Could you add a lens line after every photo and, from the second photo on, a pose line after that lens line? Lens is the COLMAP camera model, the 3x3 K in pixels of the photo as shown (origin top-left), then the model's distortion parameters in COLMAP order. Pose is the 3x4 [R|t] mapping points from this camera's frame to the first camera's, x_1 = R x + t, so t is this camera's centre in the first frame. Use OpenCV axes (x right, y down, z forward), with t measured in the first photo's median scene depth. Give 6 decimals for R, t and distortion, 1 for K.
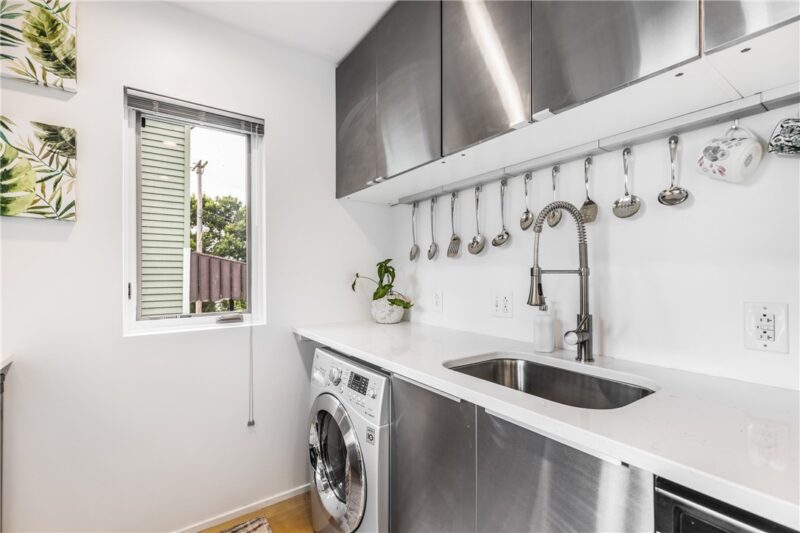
lens RADIAL K [[360.2, 0, 400.0], [0, 360.2, 266.5], [0, 0, 1]] dist [0.009953, -0.000271]
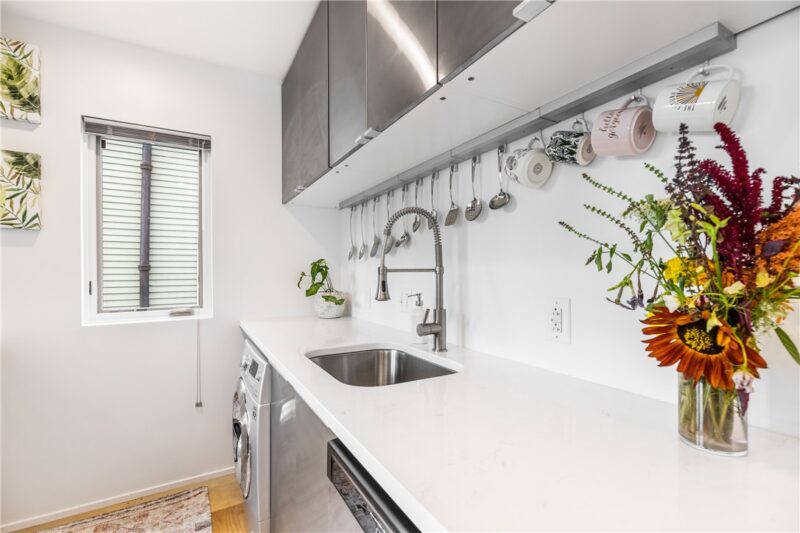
lens RADIAL K [[360.2, 0, 400.0], [0, 360.2, 266.5], [0, 0, 1]] dist [0.009953, -0.000271]
pose [[0.994908, -0.005304, -0.100647, 0.432803], [0.005692, 0.999977, 0.003571, -0.001086], [0.100626, -0.004125, 0.994916, -0.087567]]
